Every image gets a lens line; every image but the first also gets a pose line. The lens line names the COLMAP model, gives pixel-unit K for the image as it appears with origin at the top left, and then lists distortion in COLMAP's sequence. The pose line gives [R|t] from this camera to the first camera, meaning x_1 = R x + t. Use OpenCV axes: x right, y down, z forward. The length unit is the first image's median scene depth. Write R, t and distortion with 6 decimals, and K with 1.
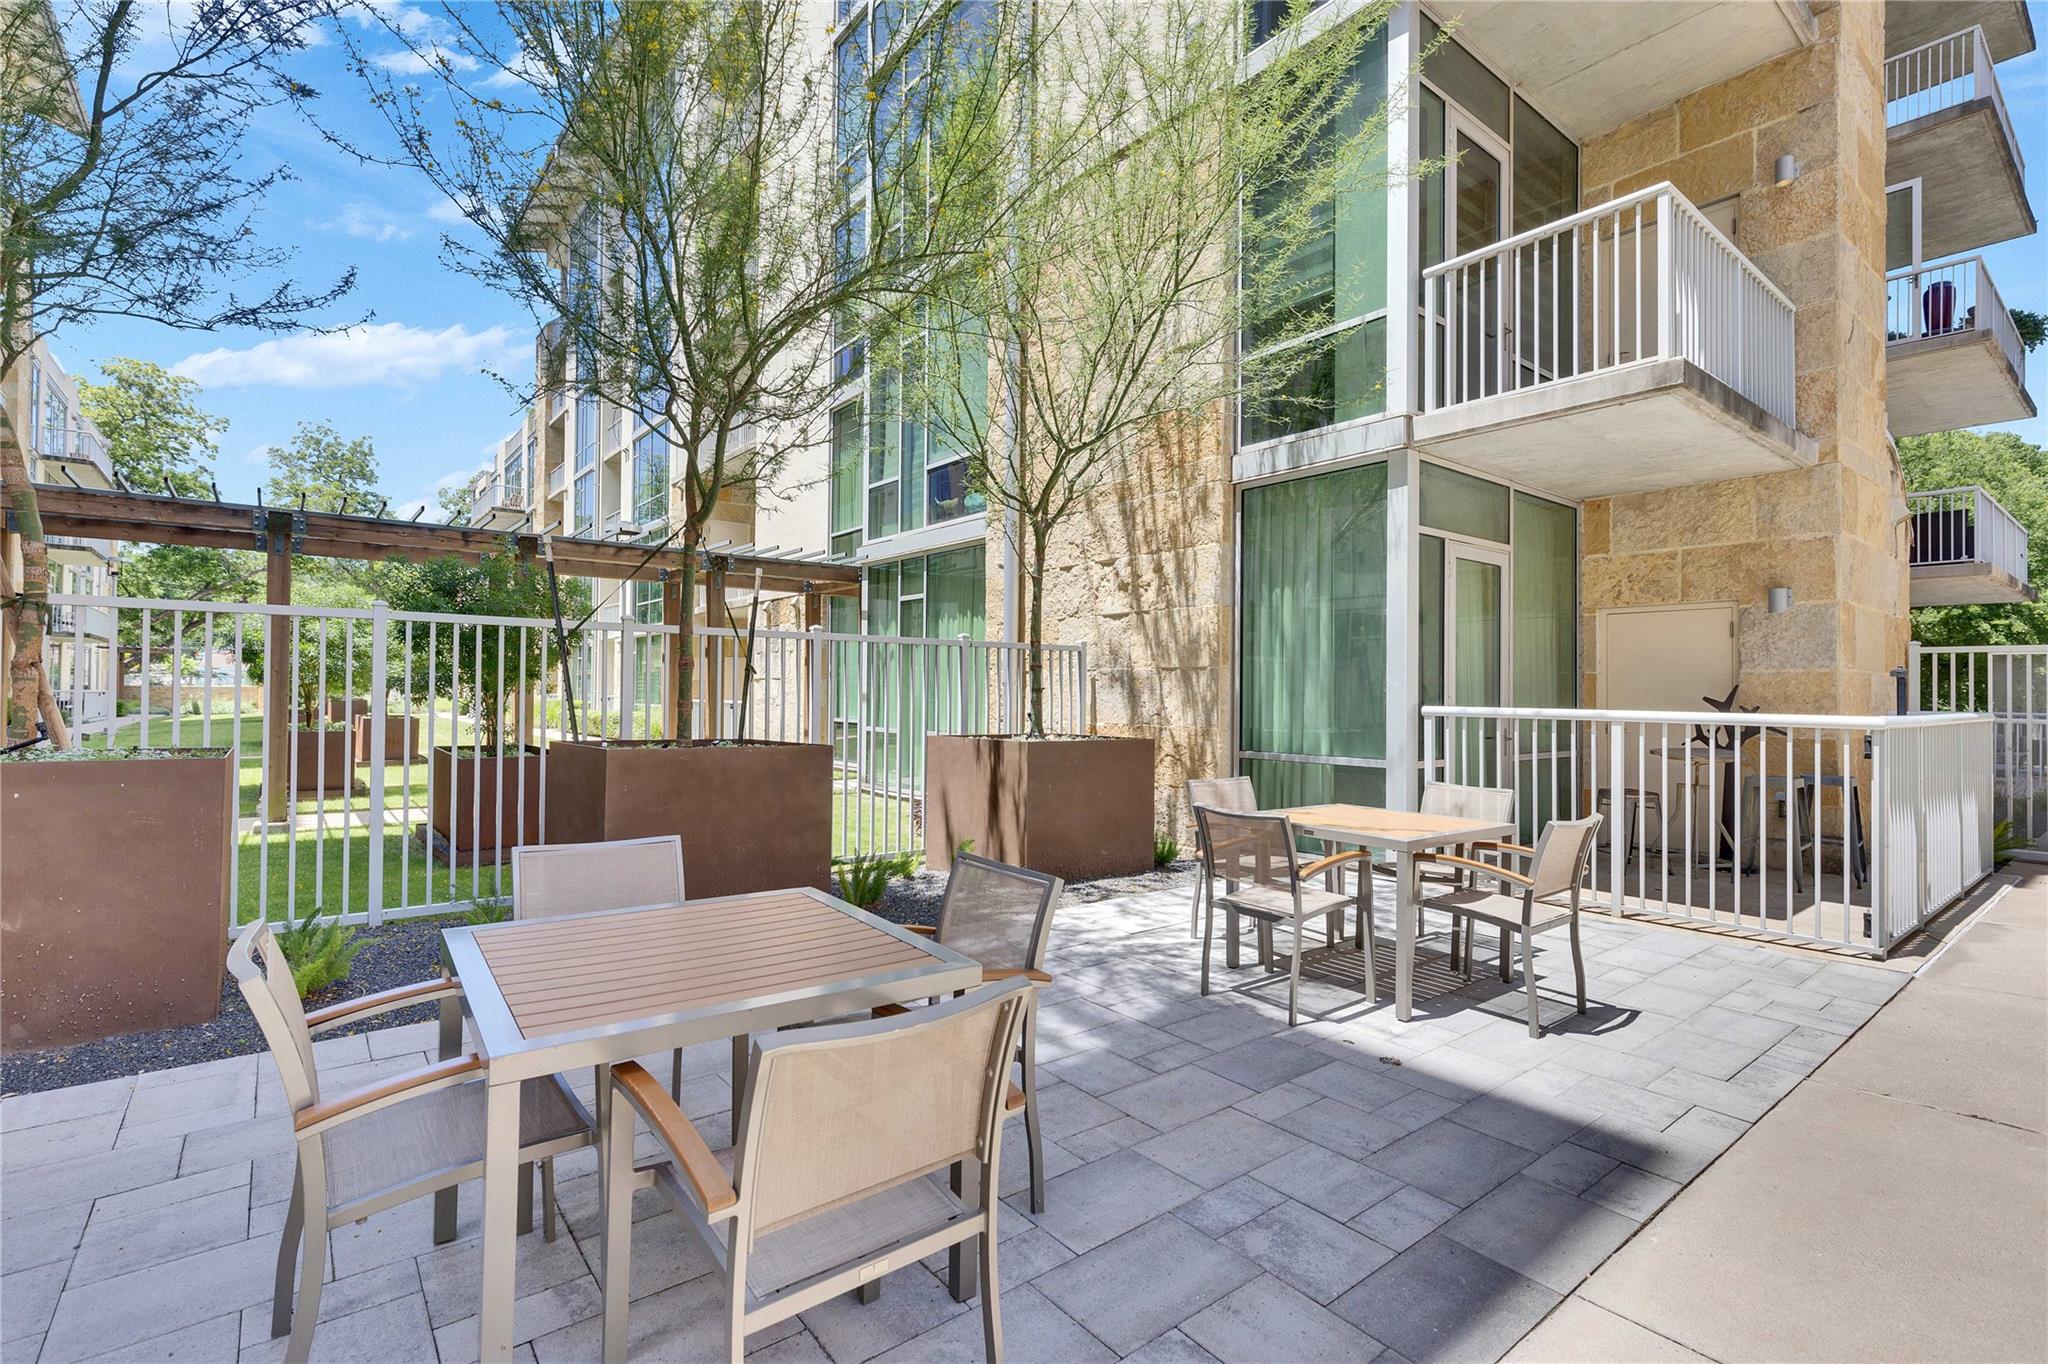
lens RADIAL K [[939.1, 0, 1044.2], [0, 939.1, 652.7], [0, 0, 1]] dist [-0.000604, -0.000265]
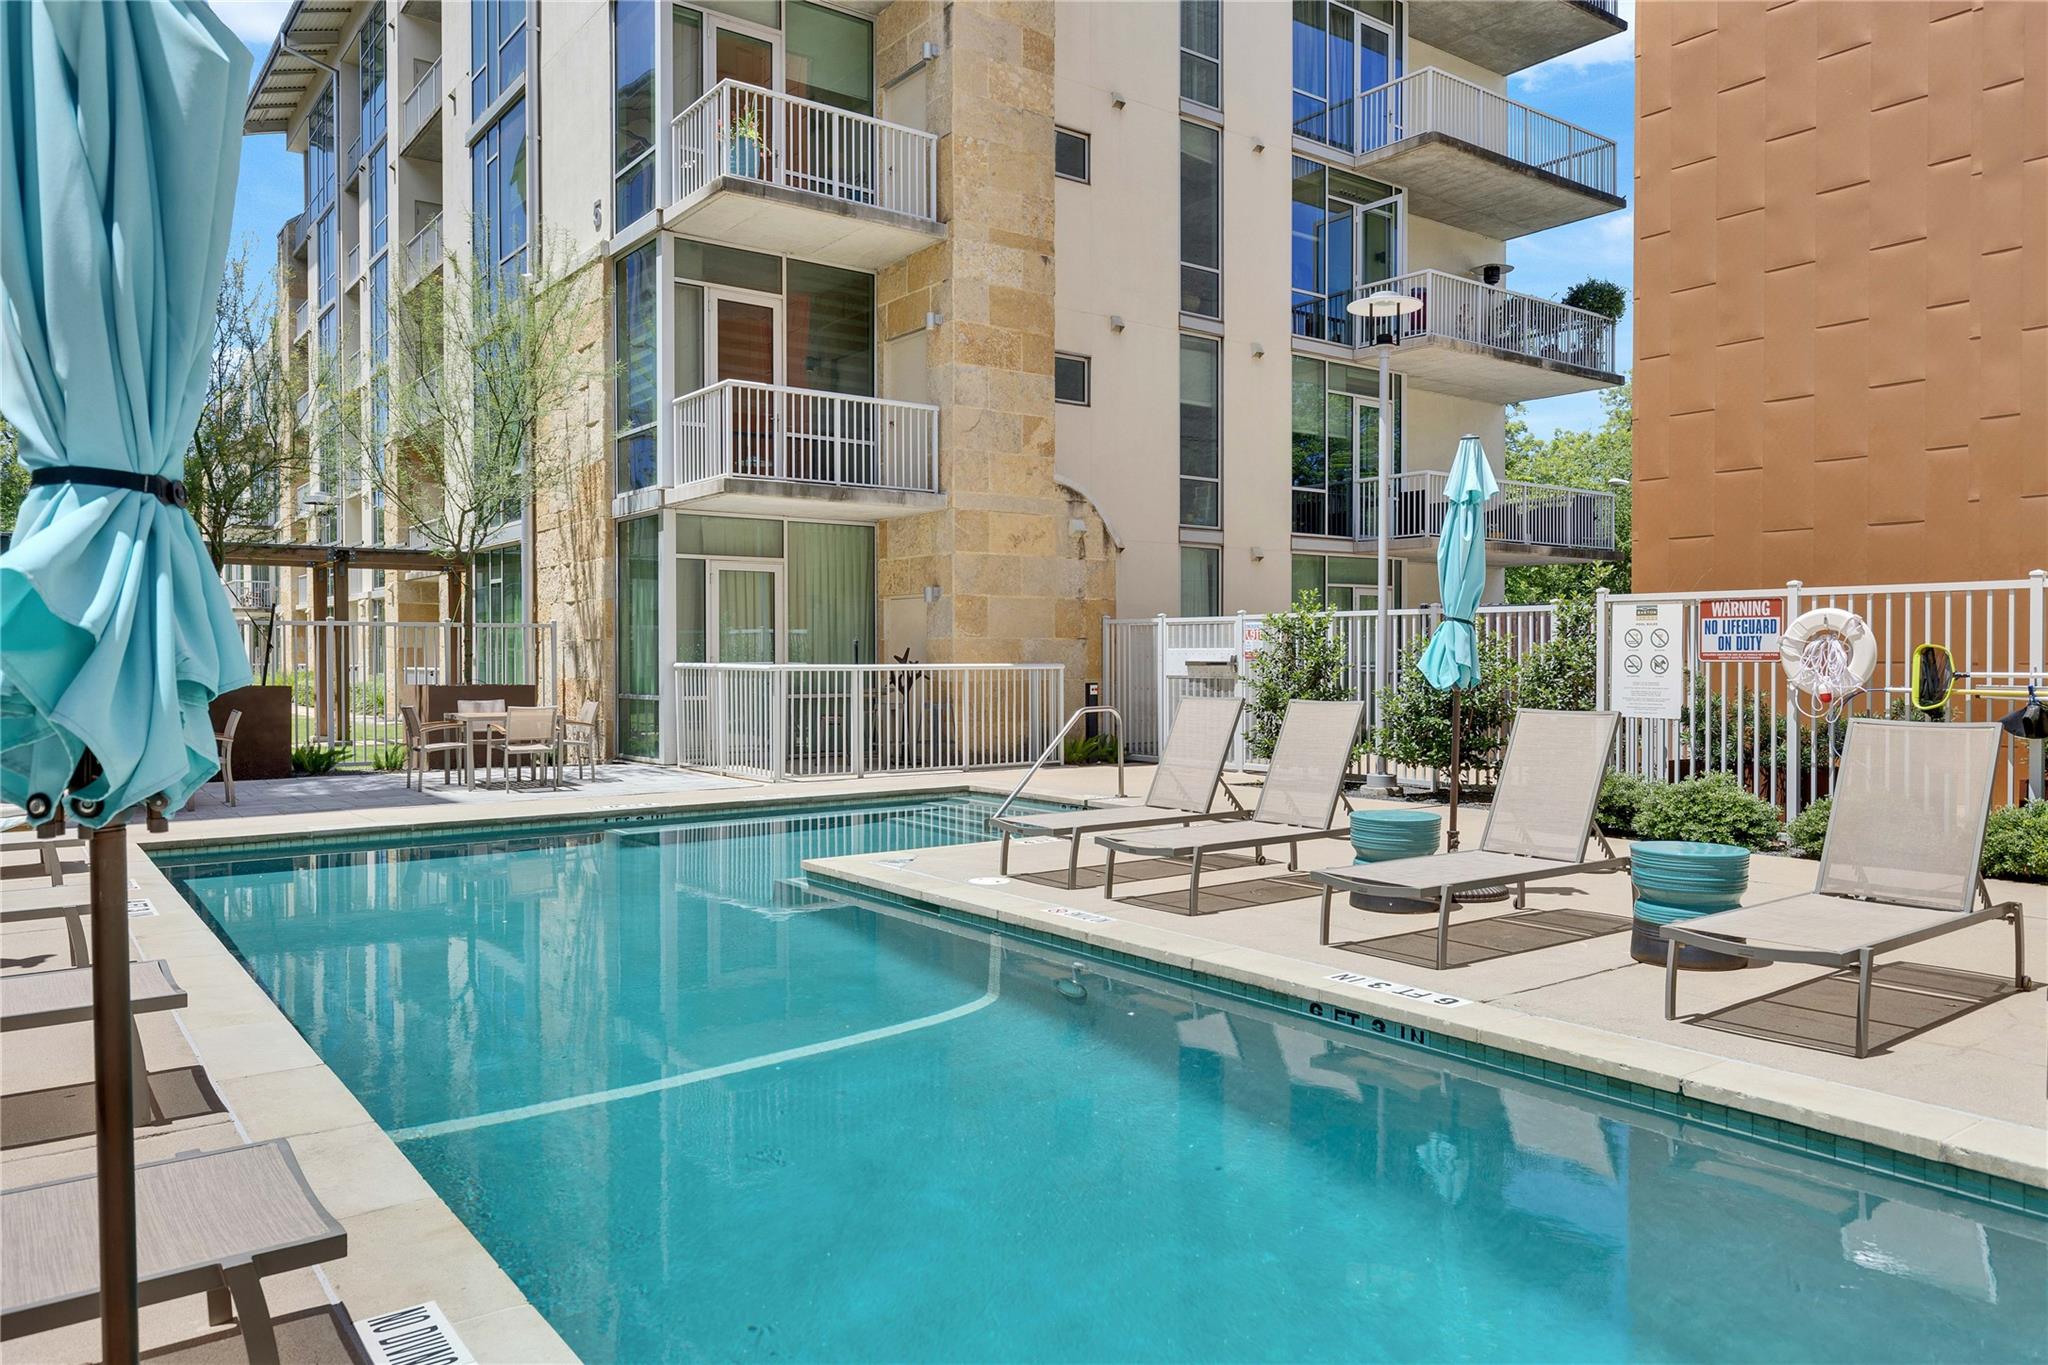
lens RADIAL K [[1360.8, 0, 1028.1], [0, 1360.8, 695.5], [0, 0, 1]] dist [-0.010348, -0.002443]
pose [[0.999468, -0.004715, -0.032260, 0.937251], [0.006945, 0.997568, 0.069352, -0.041848], [0.031855, -0.069539, 0.997070, -1.181332]]
